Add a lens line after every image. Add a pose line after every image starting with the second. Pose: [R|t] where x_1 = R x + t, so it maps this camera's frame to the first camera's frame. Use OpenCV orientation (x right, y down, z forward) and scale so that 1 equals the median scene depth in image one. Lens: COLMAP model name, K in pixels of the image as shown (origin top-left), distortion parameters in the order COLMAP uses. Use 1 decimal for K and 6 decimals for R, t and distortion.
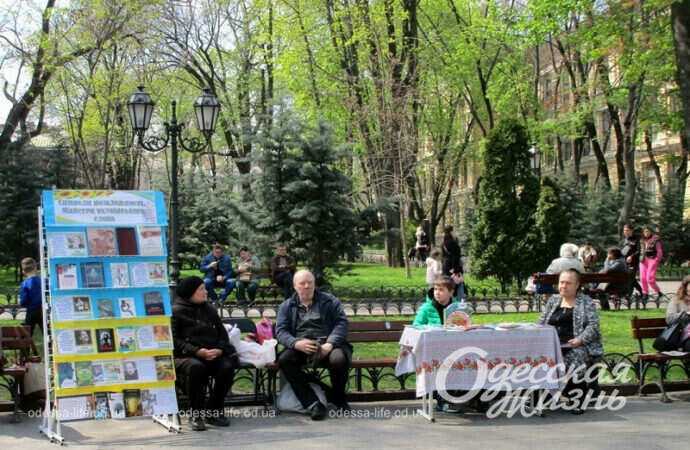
lens RADIAL K [[1023.1, 0, 345.0], [0, 1023.1, 225.0], [0, 0, 1]] dist [0.034391, 0.027026]
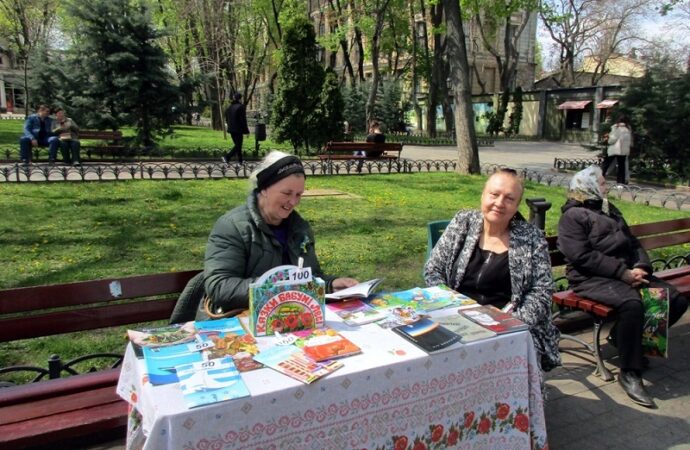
lens RADIAL K [[554.1, 0, 365.9], [0, 554.1, 227.1], [0, 0, 1]] dist [0.002932, -0.002092]
pose [[0.955653, -0.020615, 0.293773, 0.028406], [-0.042279, 0.977610, 0.206135, 0.007252], [-0.291445, -0.209413, 0.933384, 0.285045]]
